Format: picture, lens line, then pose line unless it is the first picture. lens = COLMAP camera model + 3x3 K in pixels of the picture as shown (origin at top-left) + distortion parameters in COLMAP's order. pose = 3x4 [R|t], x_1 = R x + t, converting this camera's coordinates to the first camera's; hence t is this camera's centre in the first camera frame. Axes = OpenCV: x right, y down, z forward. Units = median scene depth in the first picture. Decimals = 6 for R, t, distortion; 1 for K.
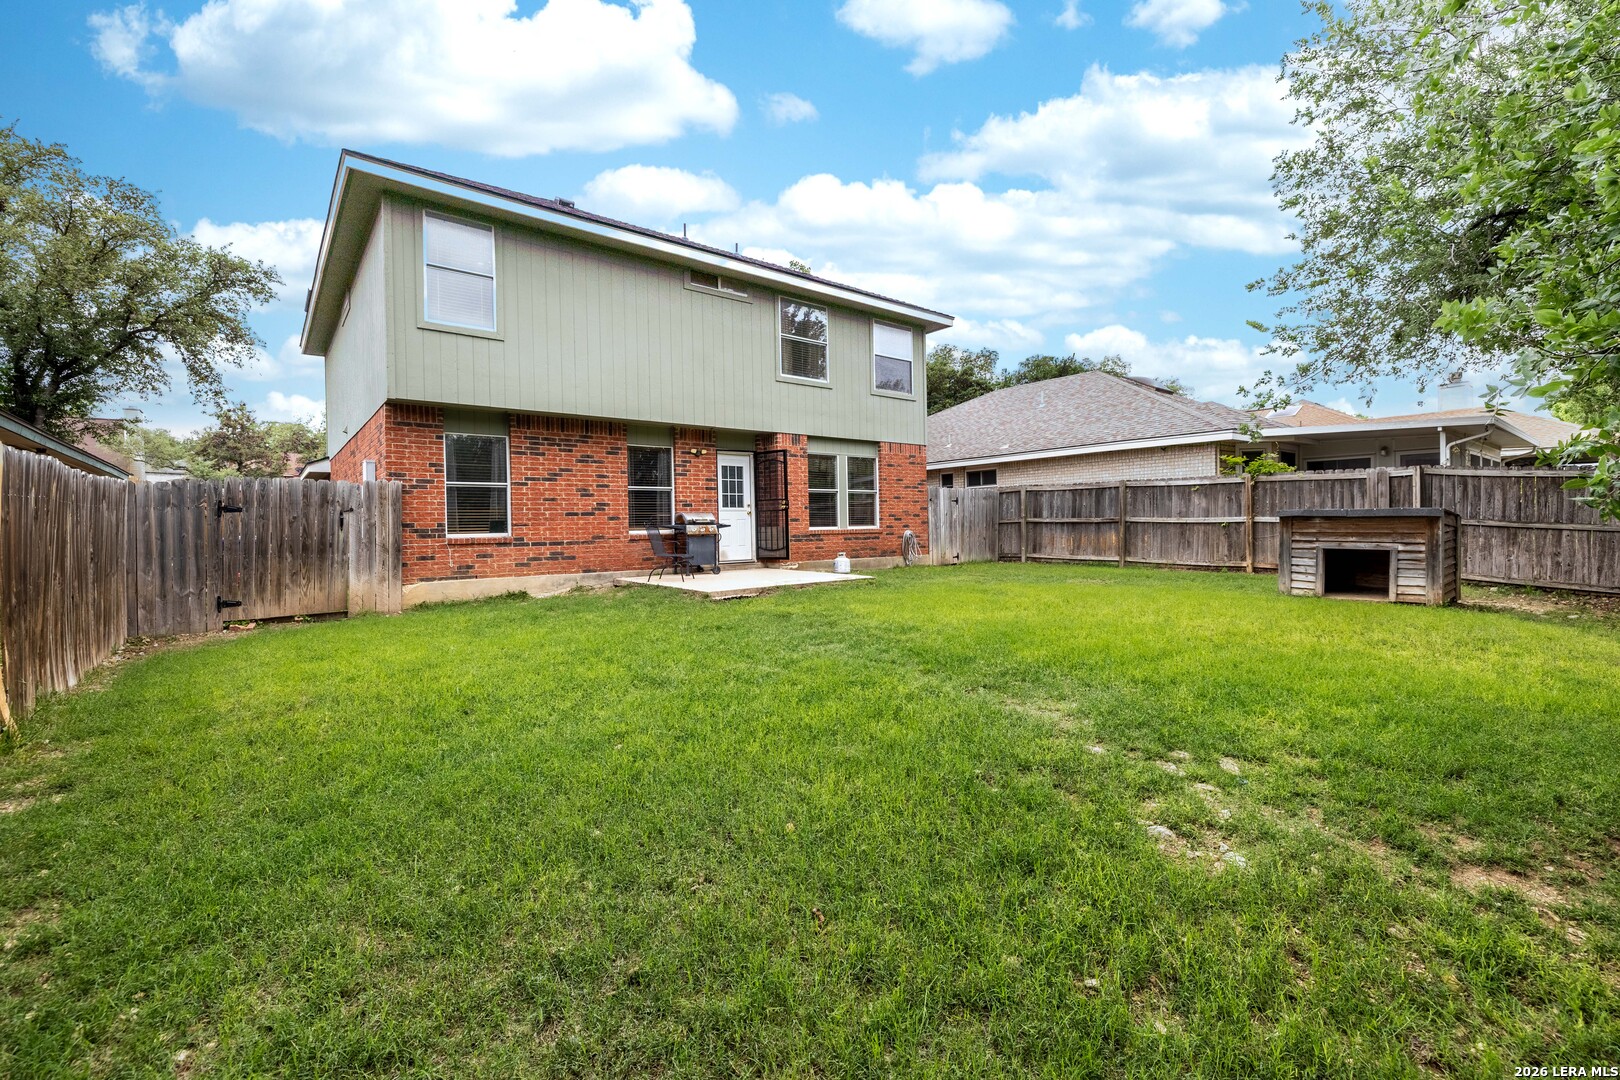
lens RADIAL K [[695.1, 0, 818.0], [0, 695.1, 525.2], [0, 0, 1]] dist [-0.001582, 0.000926]
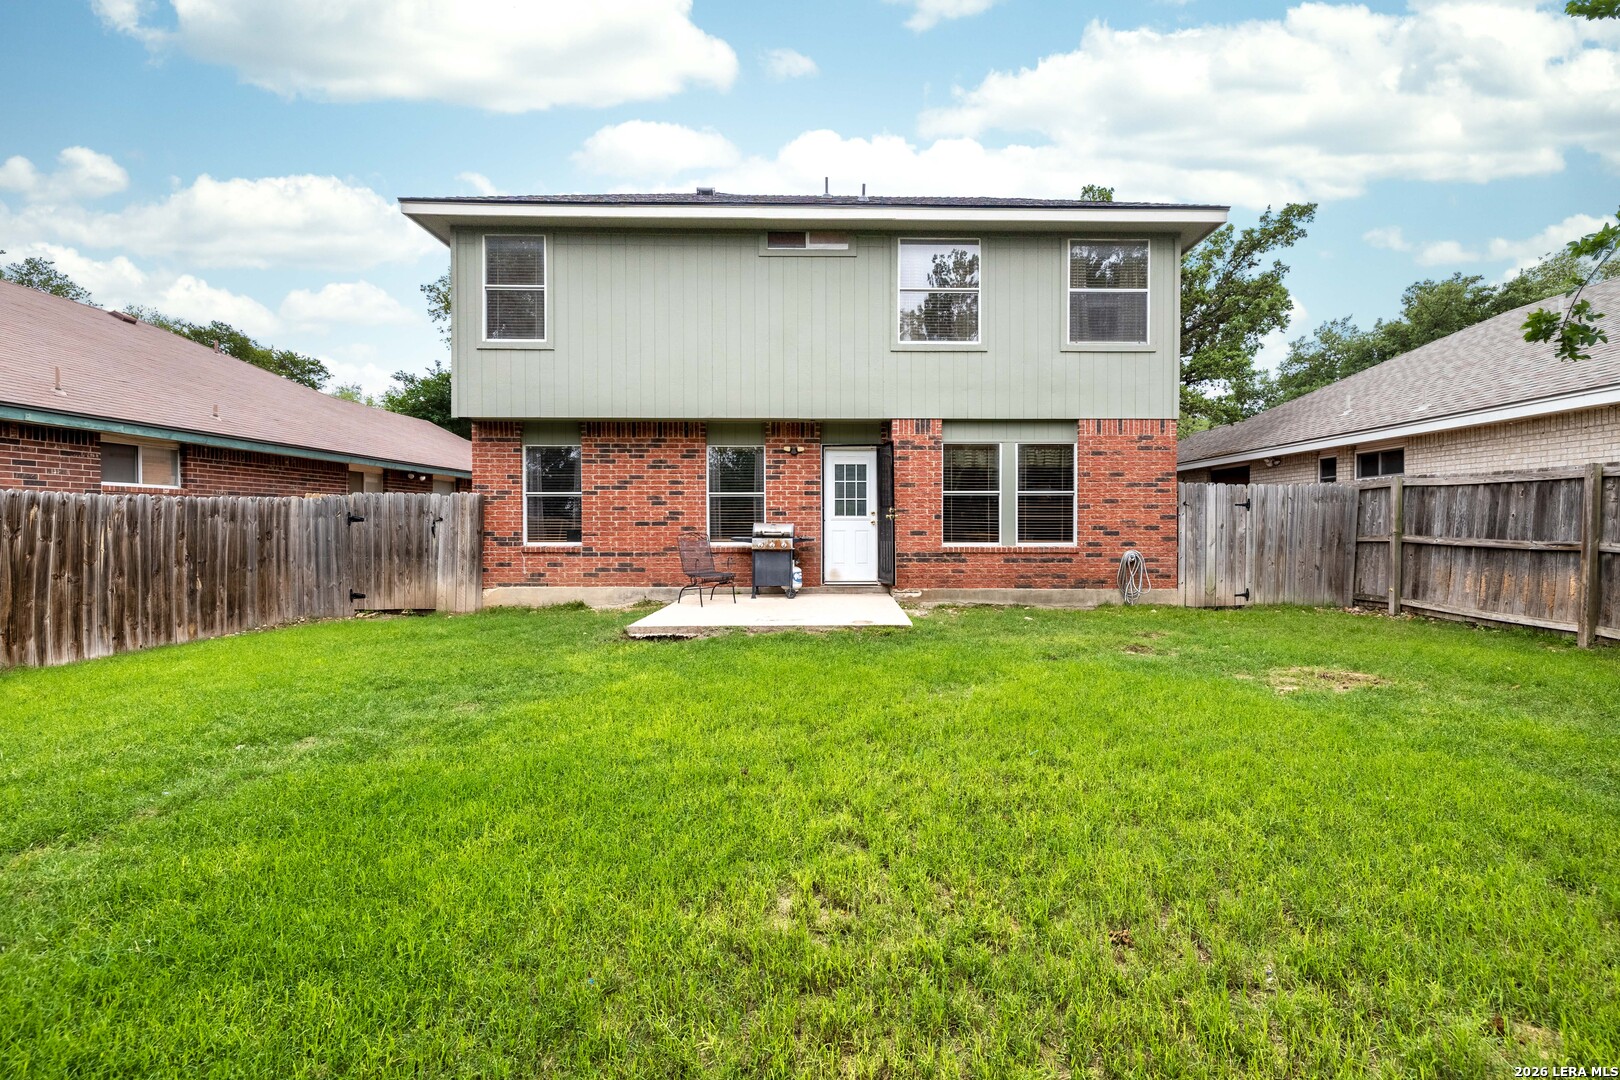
lens RADIAL K [[695.1, 0, 851.3], [0, 695.1, 533.9], [0, 0, 1]] dist [-0.001582, 0.000926]
pose [[0.785109, 0.025801, -0.618820, 0.379623], [-0.013170, 0.999601, 0.024969, -0.024665], [0.619217, -0.011453, 0.785136, 0.365733]]
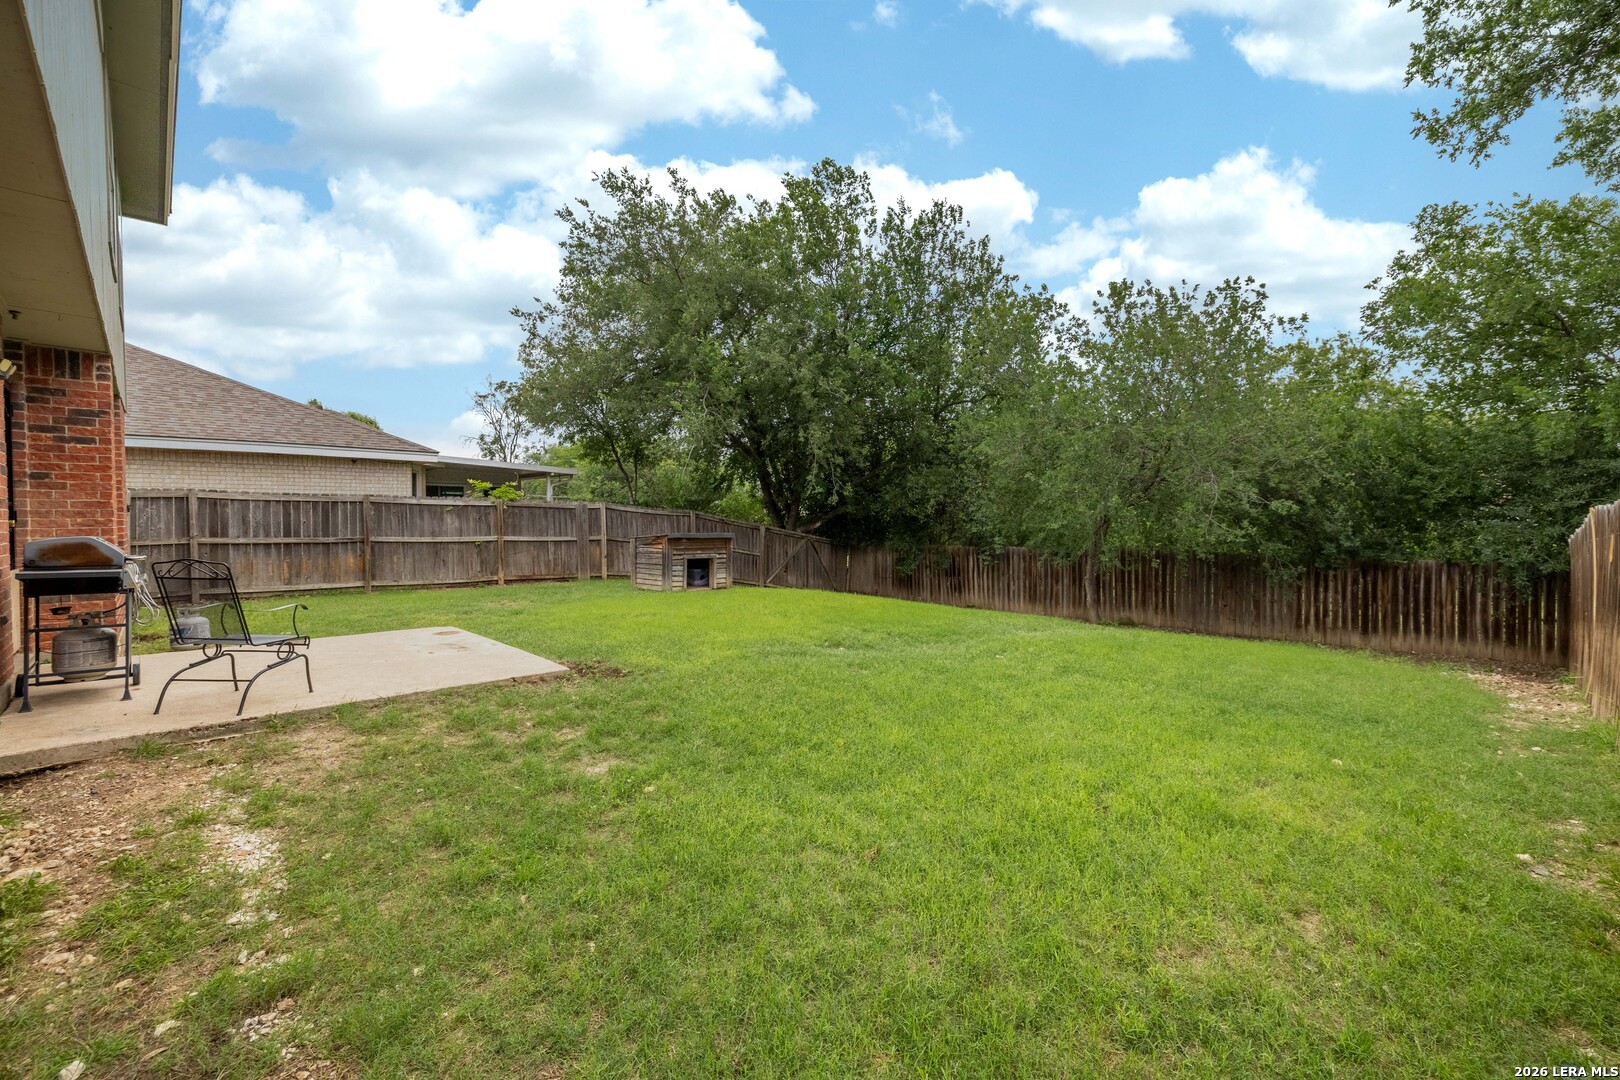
lens RADIAL K [[695.1, 0, 804.3], [0, 695.1, 530.9], [0, 0, 1]] dist [-0.001582, 0.000926]
pose [[-0.067284, 0.001098, 0.997733, -0.541898], [0.005463, 0.999985, -0.000732, -0.016819], [-0.997719, 0.005401, -0.067289, 0.570837]]
